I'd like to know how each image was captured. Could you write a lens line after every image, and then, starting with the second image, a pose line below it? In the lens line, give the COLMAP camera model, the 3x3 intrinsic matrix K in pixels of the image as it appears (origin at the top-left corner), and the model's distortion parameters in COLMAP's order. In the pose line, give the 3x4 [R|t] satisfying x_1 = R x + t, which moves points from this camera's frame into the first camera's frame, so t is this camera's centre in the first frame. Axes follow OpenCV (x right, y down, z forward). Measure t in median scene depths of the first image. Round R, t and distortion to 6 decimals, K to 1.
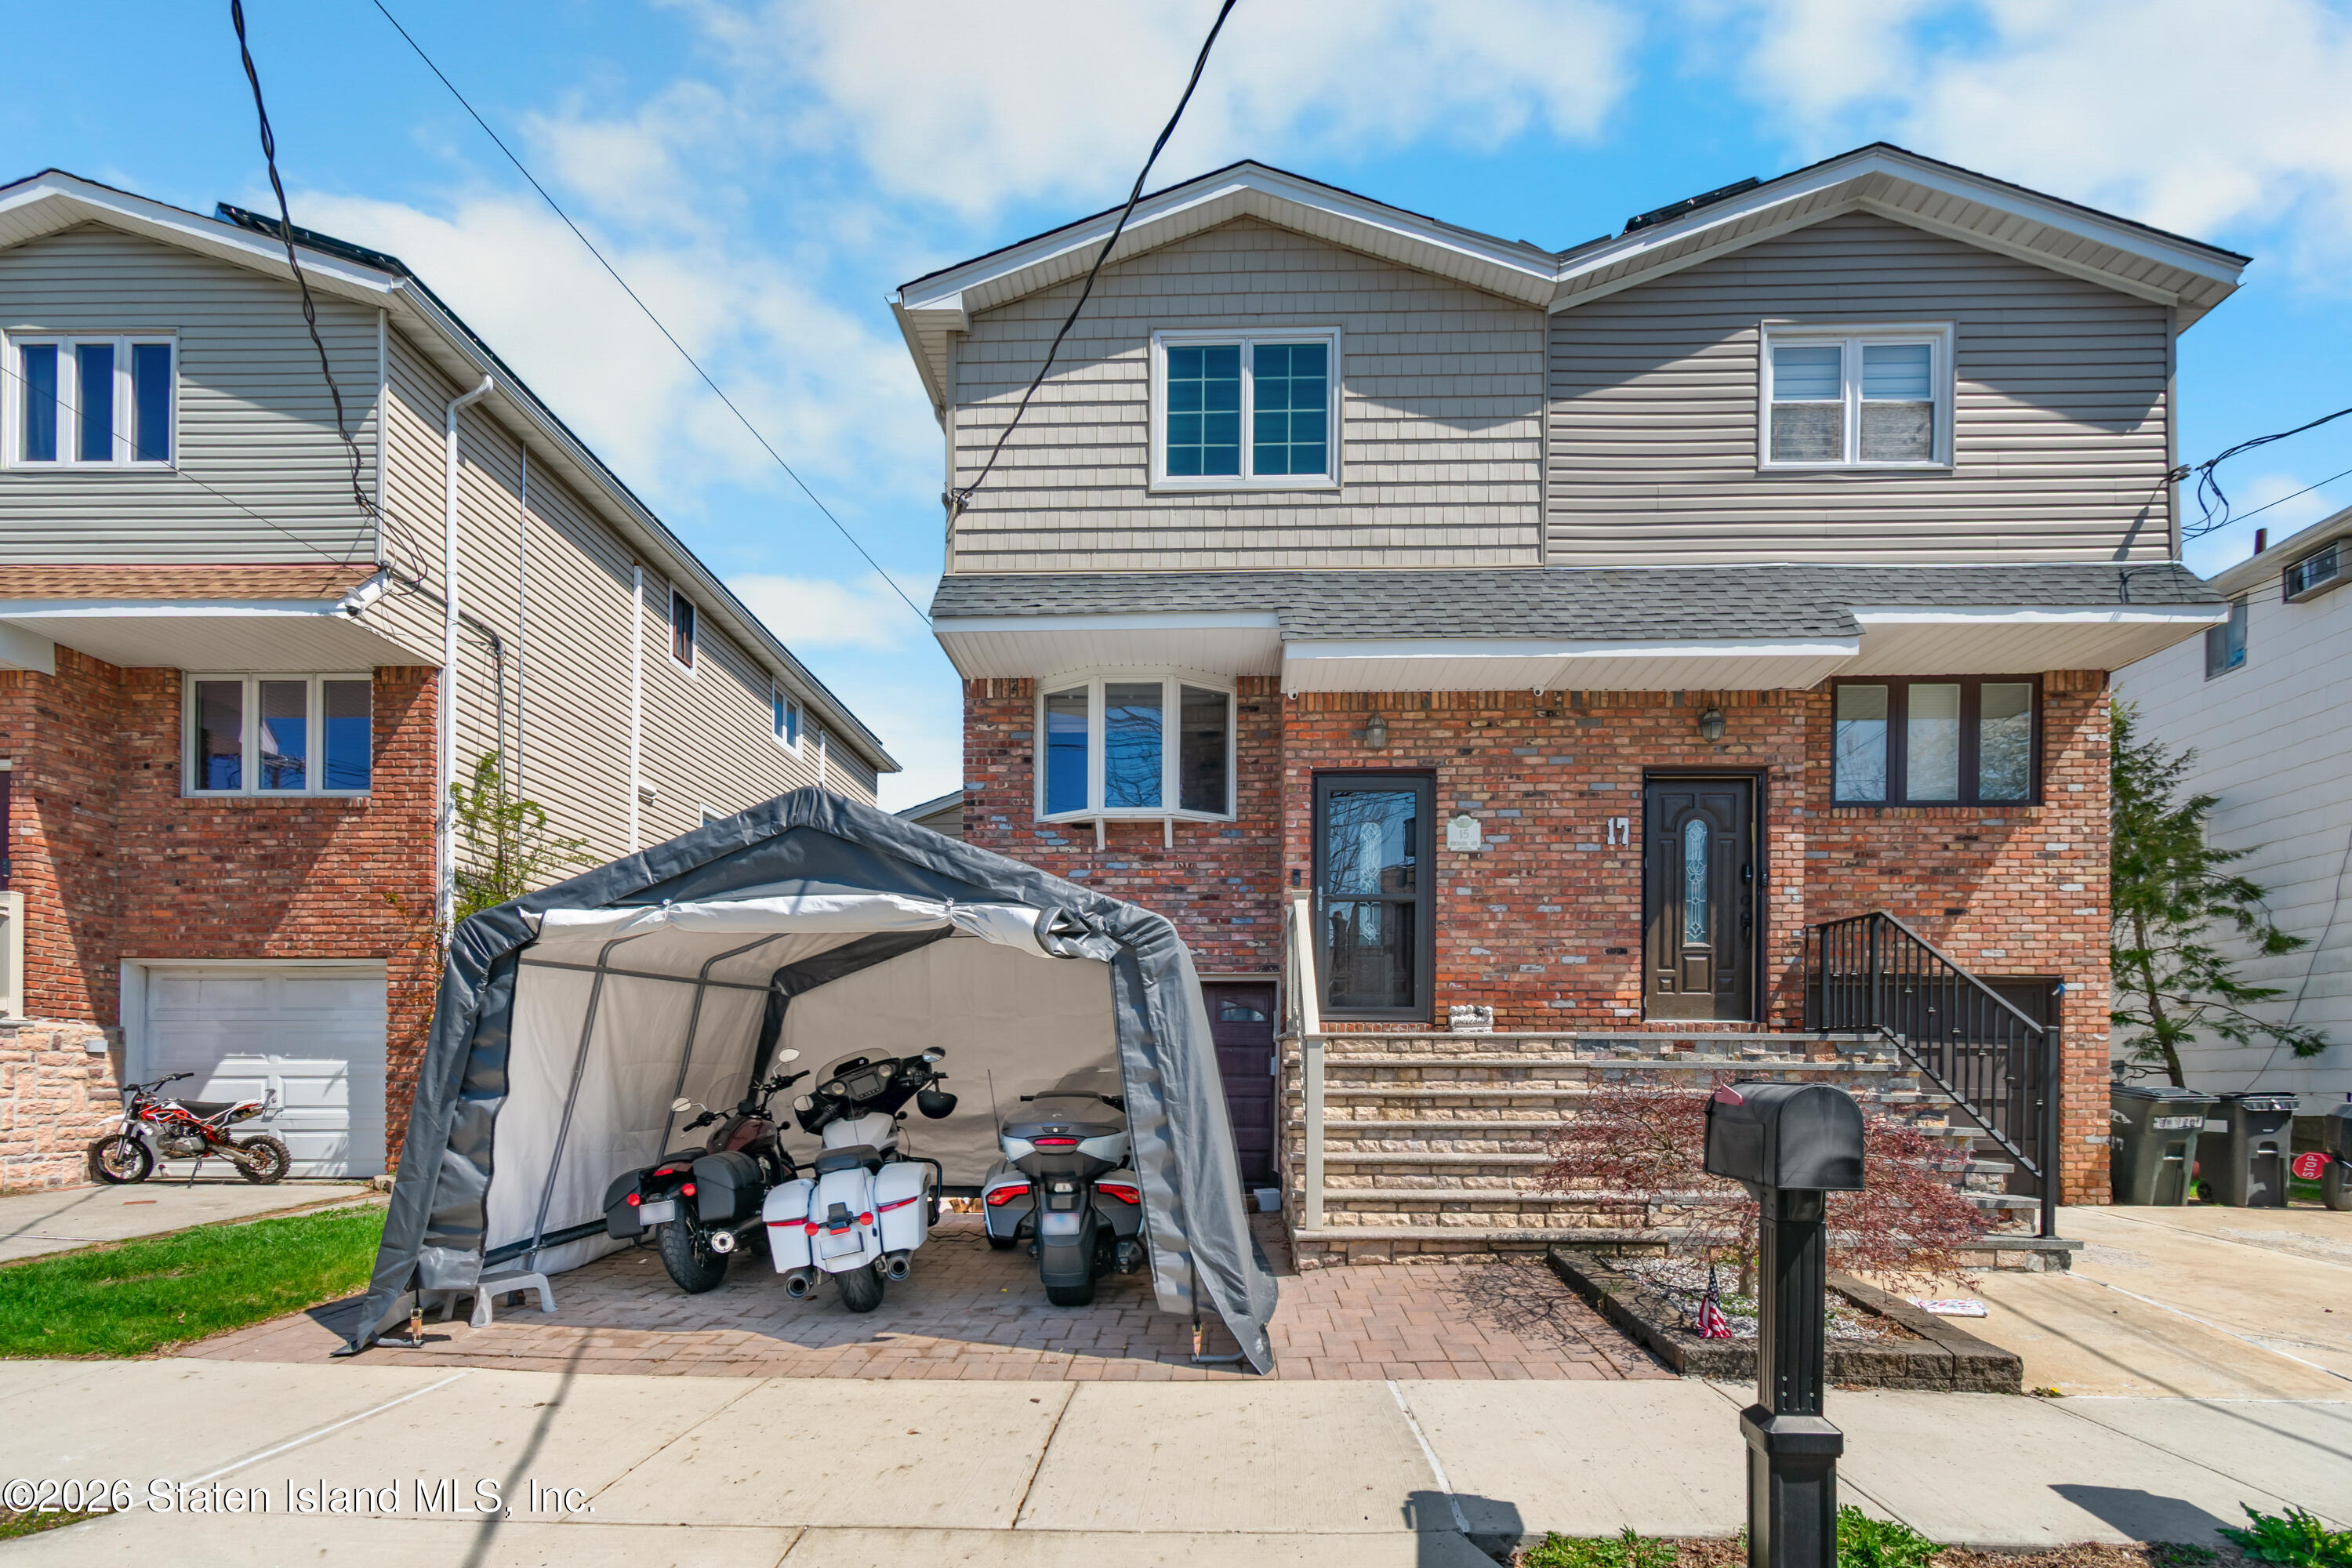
lens RADIAL K [[1044.1, 0, 1169.4], [0, 1044.1, 796.4], [0, 0, 1]] dist [0.004279, -0.001644]
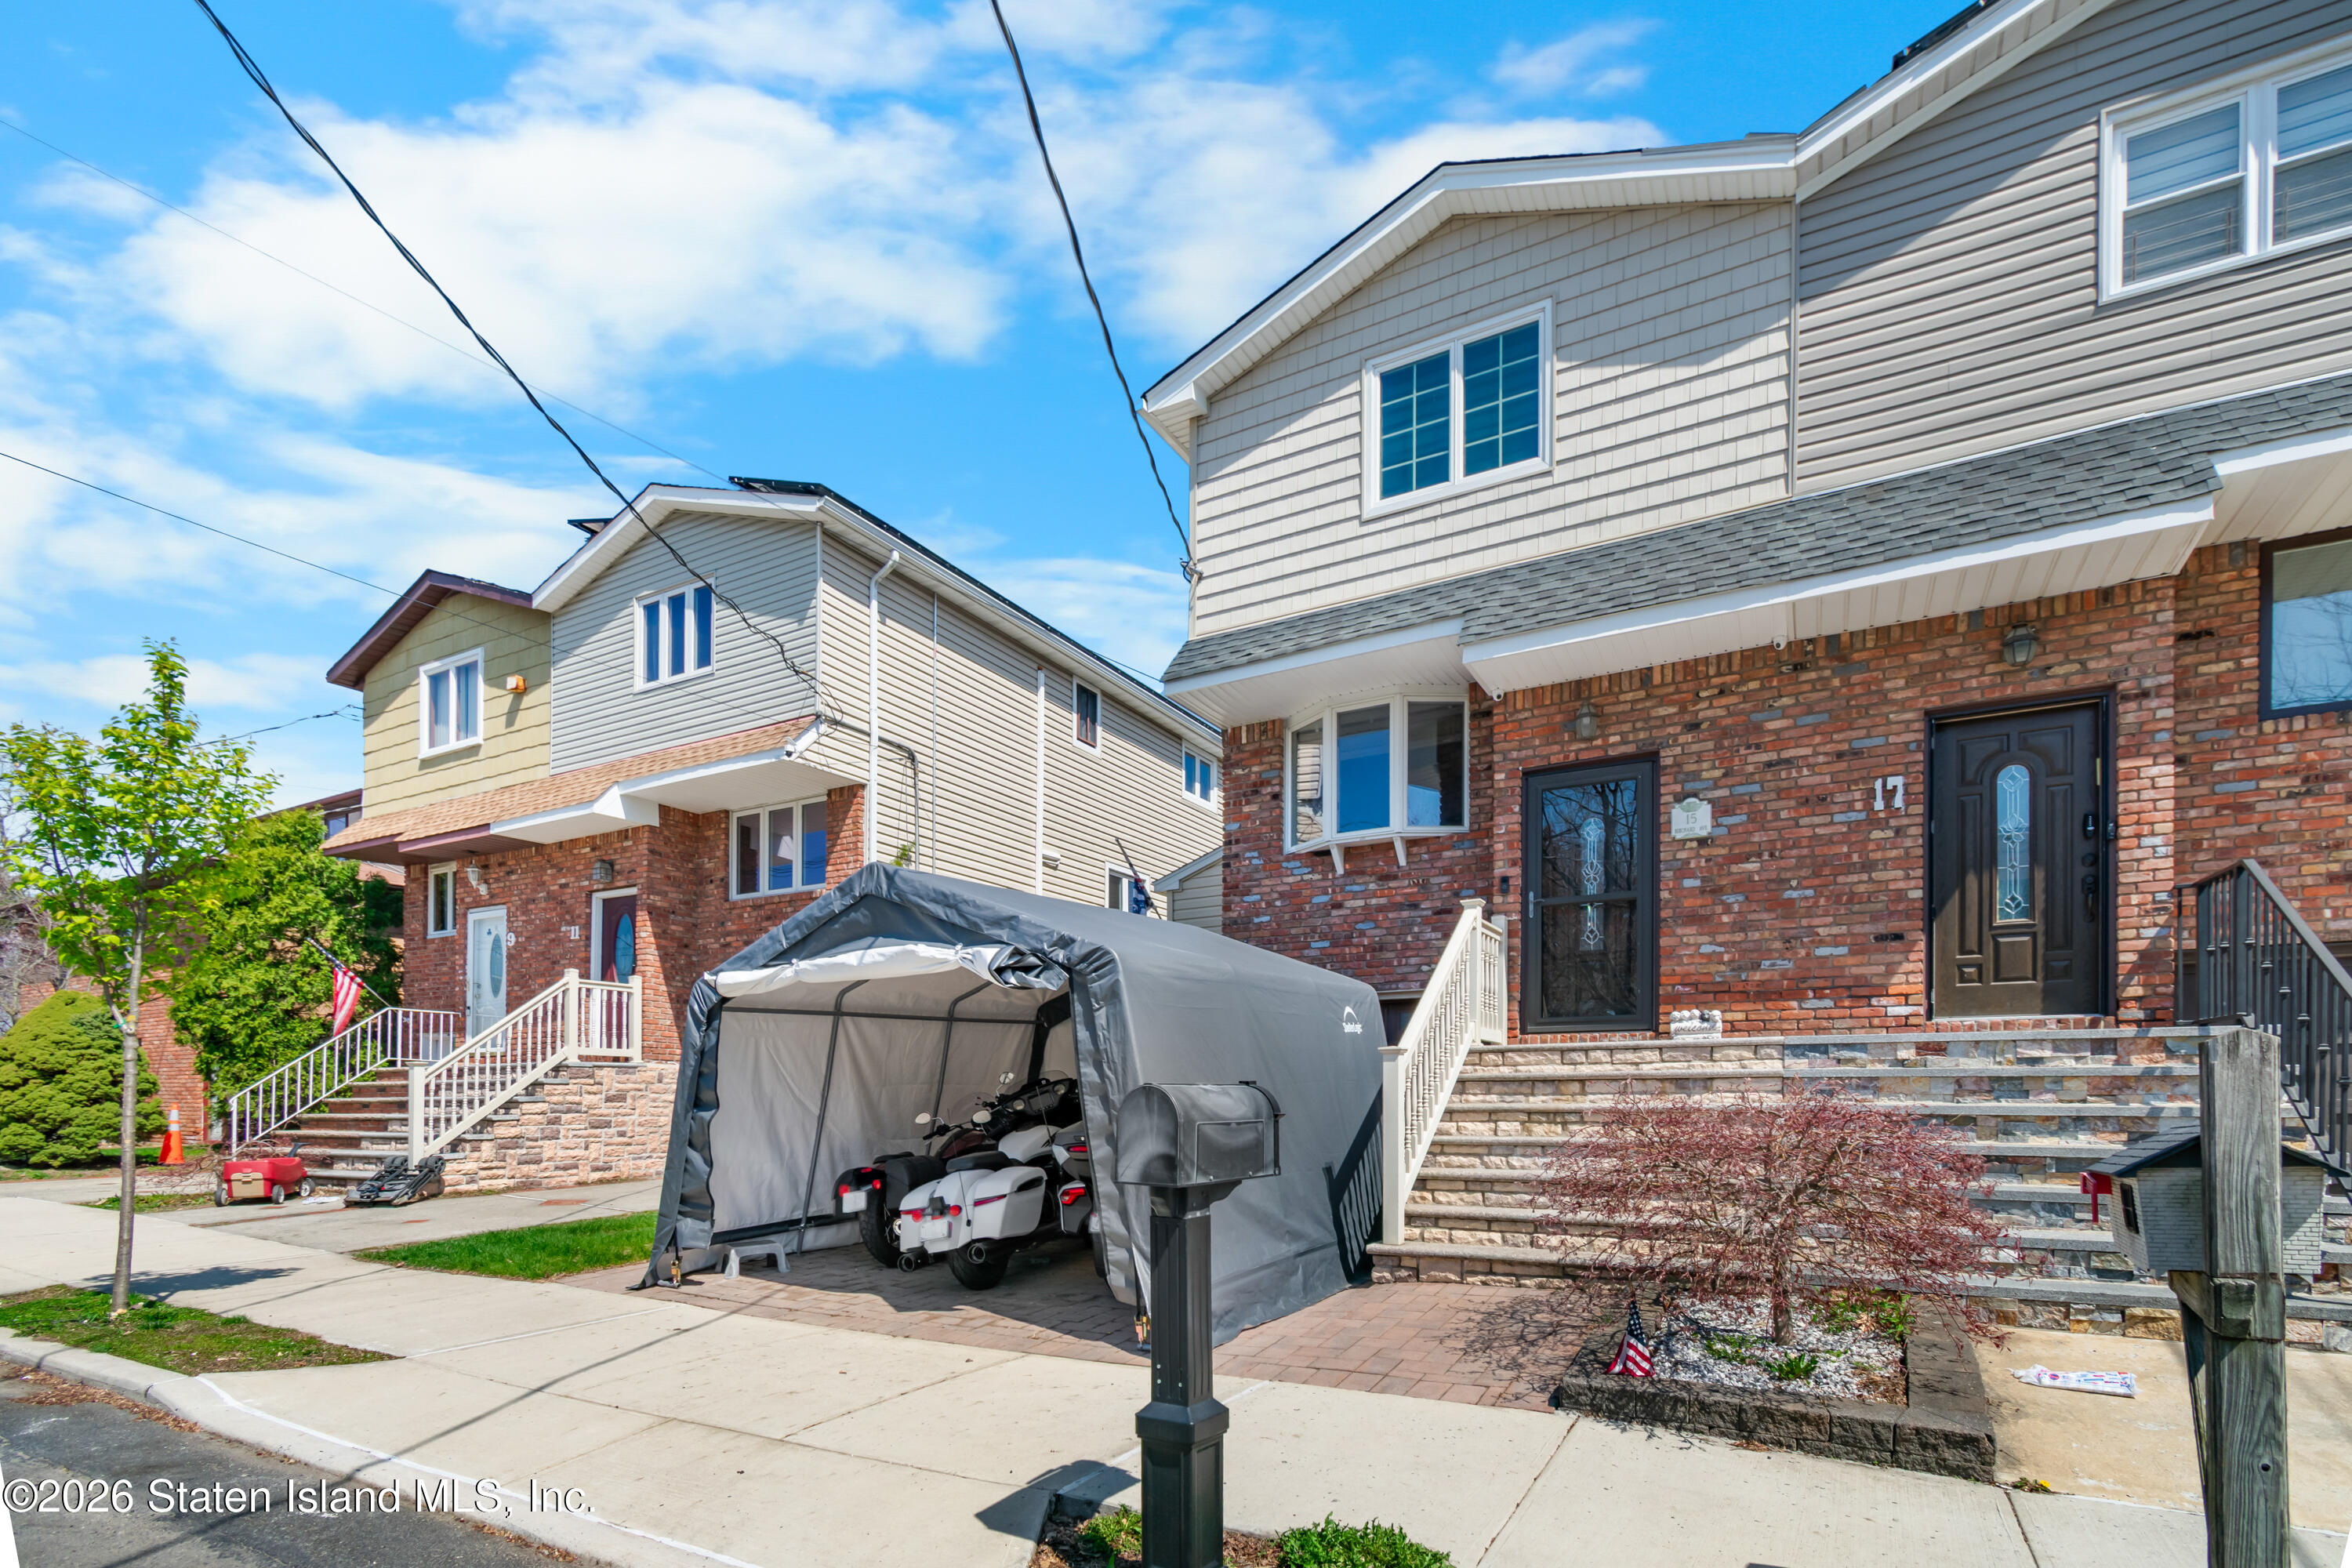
lens RADIAL K [[1044.1, 0, 1245.9], [0, 1044.1, 795.9], [0, 0, 1]] dist [0.004279, -0.001644]
pose [[0.897548, -0.129784, -0.421383, 0.299192], [0.120788, 0.991512, -0.048103, 0.012728], [0.424049, -0.007723, 0.905606, 0.023495]]
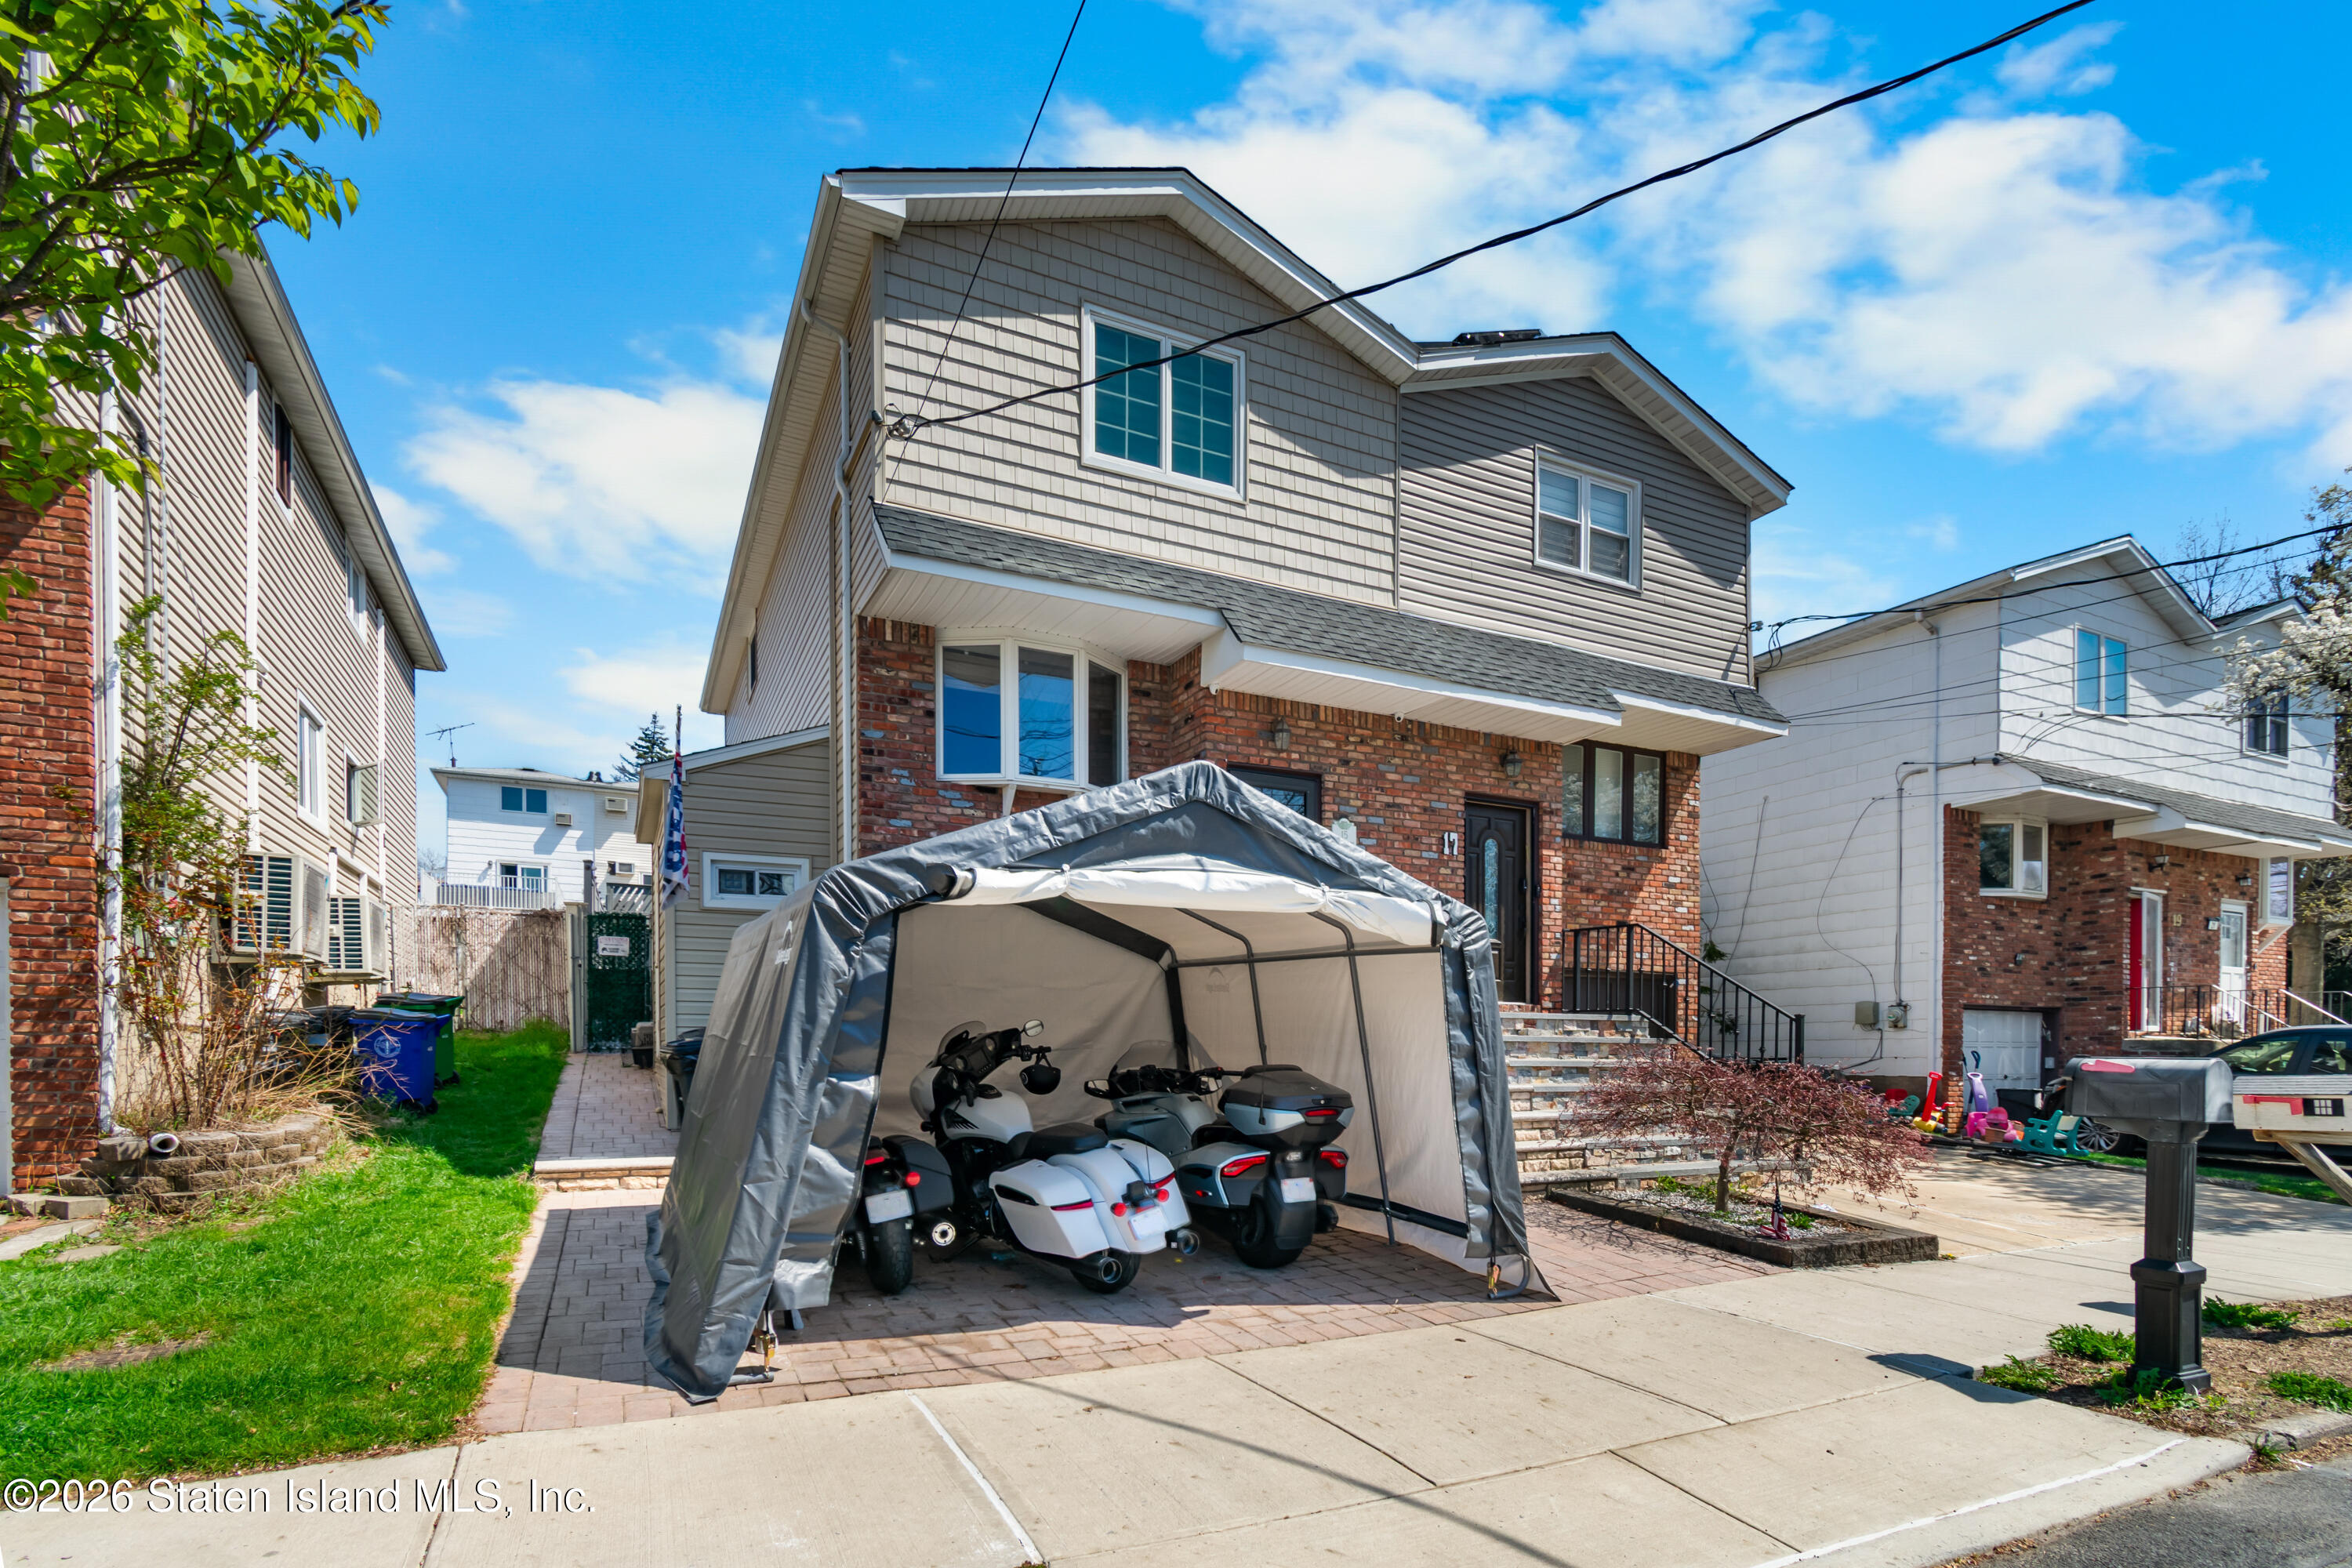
lens RADIAL K [[1044.1, 0, 1170.3], [0, 1044.1, 771.3], [0, 0, 1]] dist [0.004279, -0.001644]
pose [[0.892832, 0.113617, 0.435824, -0.376845], [-0.117063, 0.992942, -0.019038, 0.010563], [-0.434911, -0.034021, 0.899830, 0.058010]]
